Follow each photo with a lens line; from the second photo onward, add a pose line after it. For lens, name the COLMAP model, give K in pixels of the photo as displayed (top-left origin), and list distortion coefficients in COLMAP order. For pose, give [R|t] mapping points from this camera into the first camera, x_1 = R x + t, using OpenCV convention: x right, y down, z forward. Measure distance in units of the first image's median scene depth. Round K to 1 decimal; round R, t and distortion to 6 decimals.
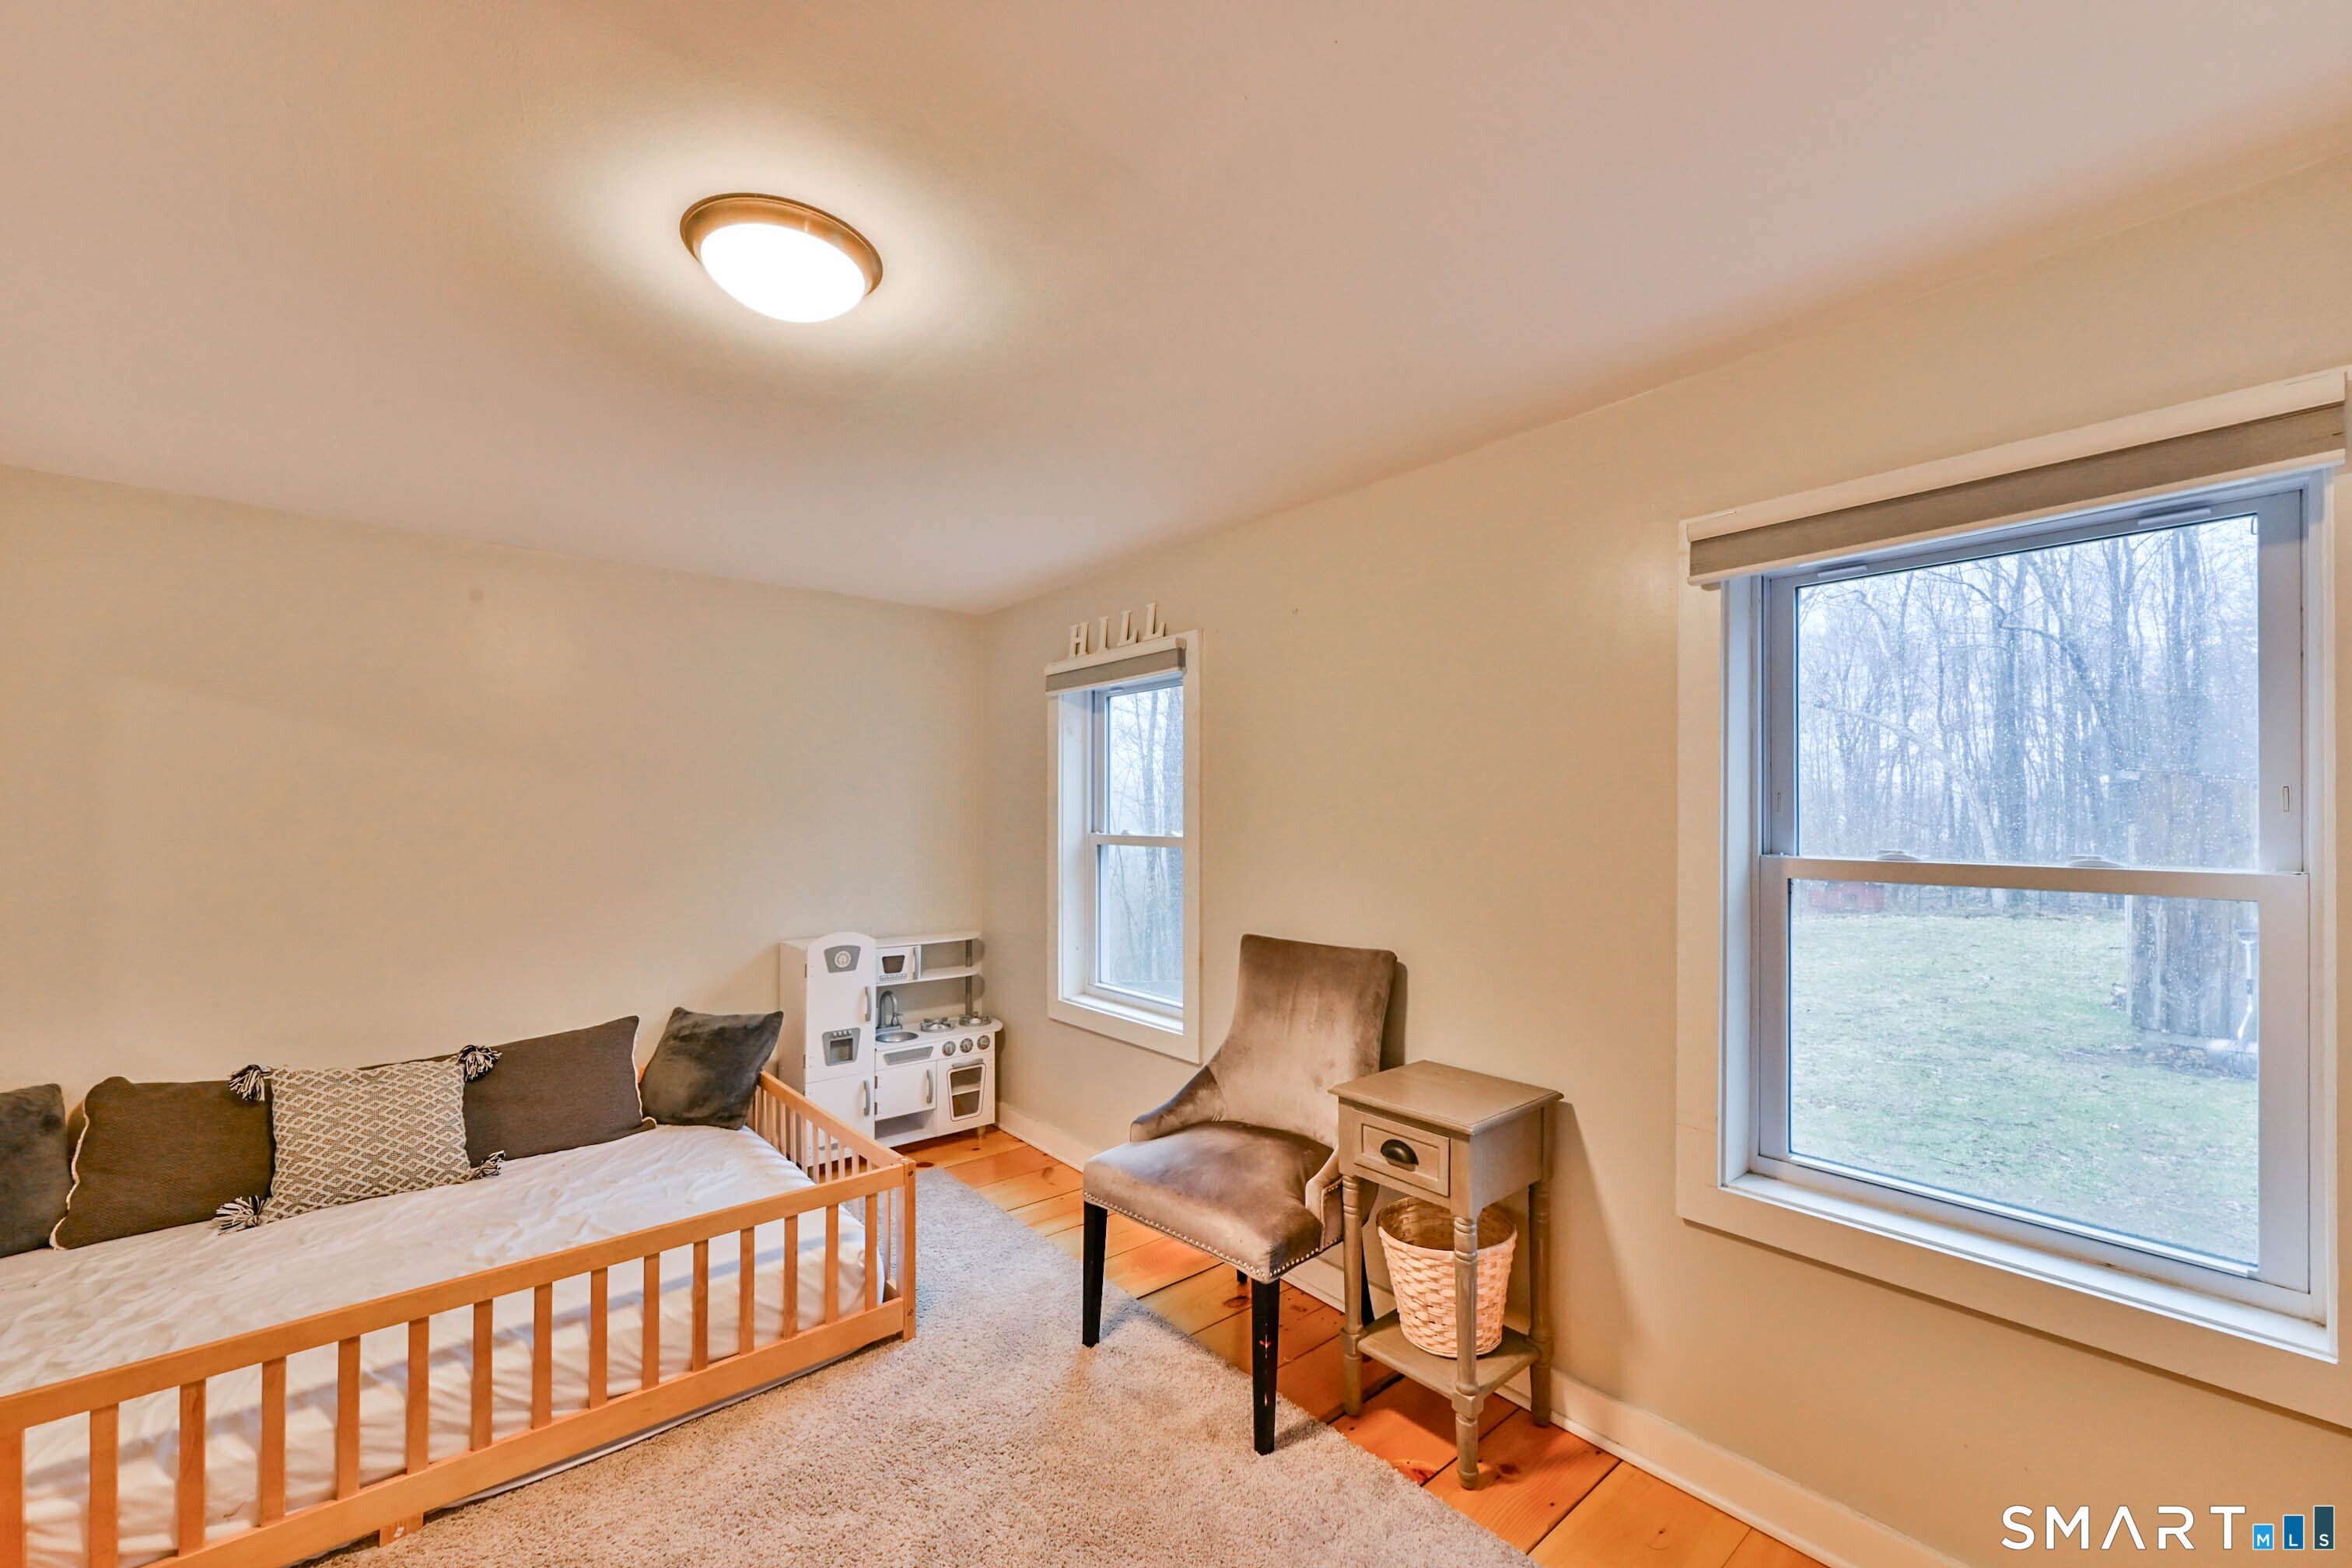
lens RADIAL K [[937.9, 0, 1173.9], [0, 937.9, 805.7], [0, 0, 1]] dist [0.003535, -0.001140]
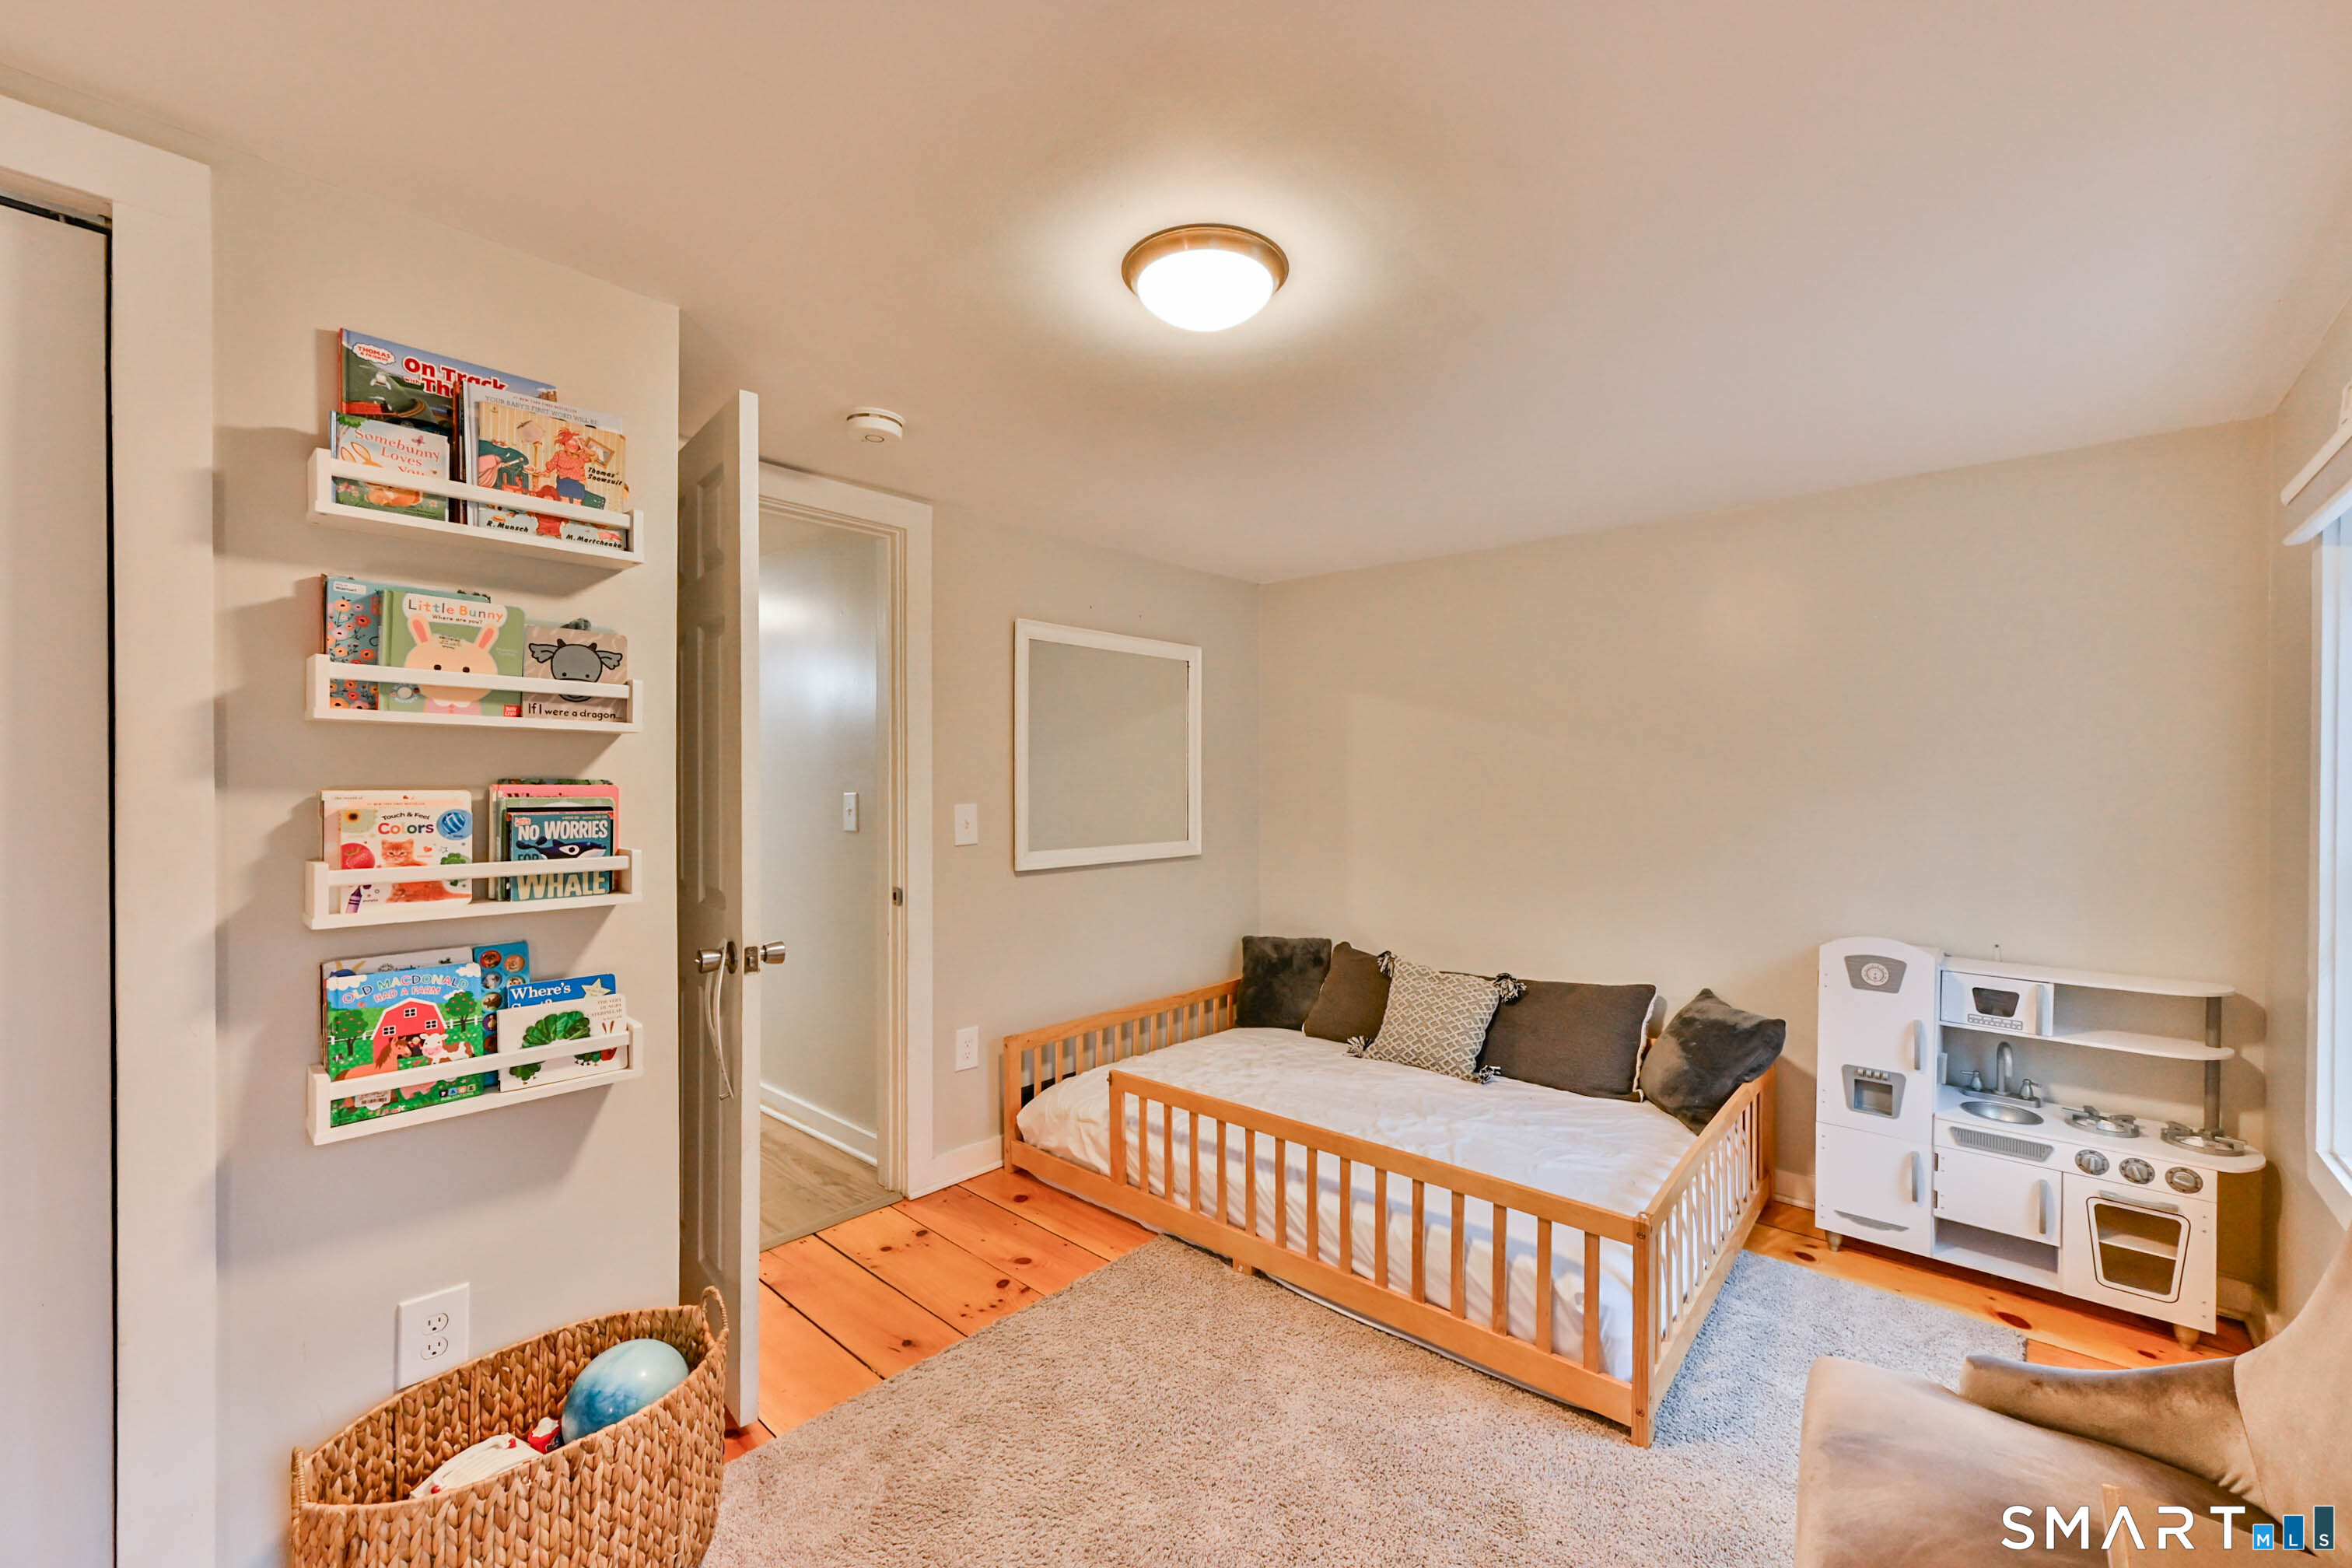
lens RADIAL K [[937.9, 0, 1175.6], [0, 937.9, 776.4], [0, 0, 1]] dist [0.003535, -0.001140]
pose [[0.138936, -0.004694, -0.990290, 0.377630], [0.007733, 0.999963, -0.003655, 0.007662], [0.990271, -0.007150, 0.138968, 0.434663]]
